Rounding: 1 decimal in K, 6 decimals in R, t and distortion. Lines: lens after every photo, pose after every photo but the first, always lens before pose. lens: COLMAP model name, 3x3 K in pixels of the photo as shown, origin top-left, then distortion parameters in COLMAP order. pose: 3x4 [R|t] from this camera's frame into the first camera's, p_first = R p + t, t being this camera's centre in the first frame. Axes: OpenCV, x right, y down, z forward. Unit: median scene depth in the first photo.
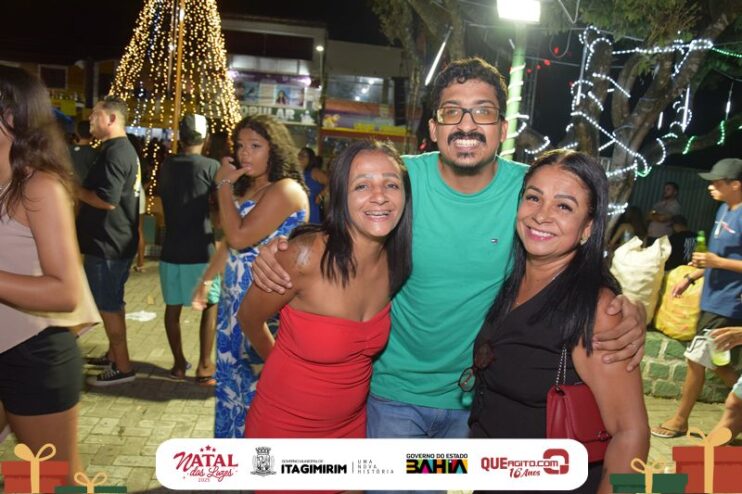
lens RADIAL K [[591.4, 0, 372.6], [0, 591.4, 246.3], [0, 0, 1]] dist [-0.163904, 0.145183]
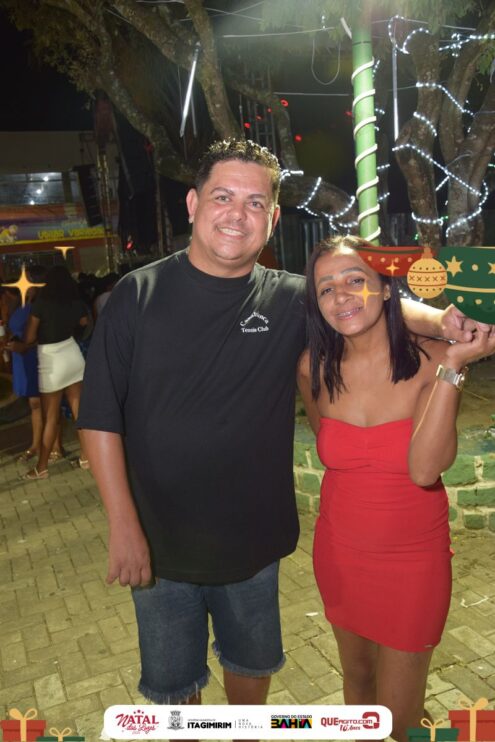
lens RADIAL K [[664.3, 0, 244.5], [0, 664.3, 378.0], [0, 0, 1]] dist [-0.050950, 0.081729]
pose [[0.950114, -0.213410, 0.227463, -0.061101], [0.205479, 0.976925, 0.058282, -0.041004], [-0.234652, -0.008635, 0.972041, 0.253384]]
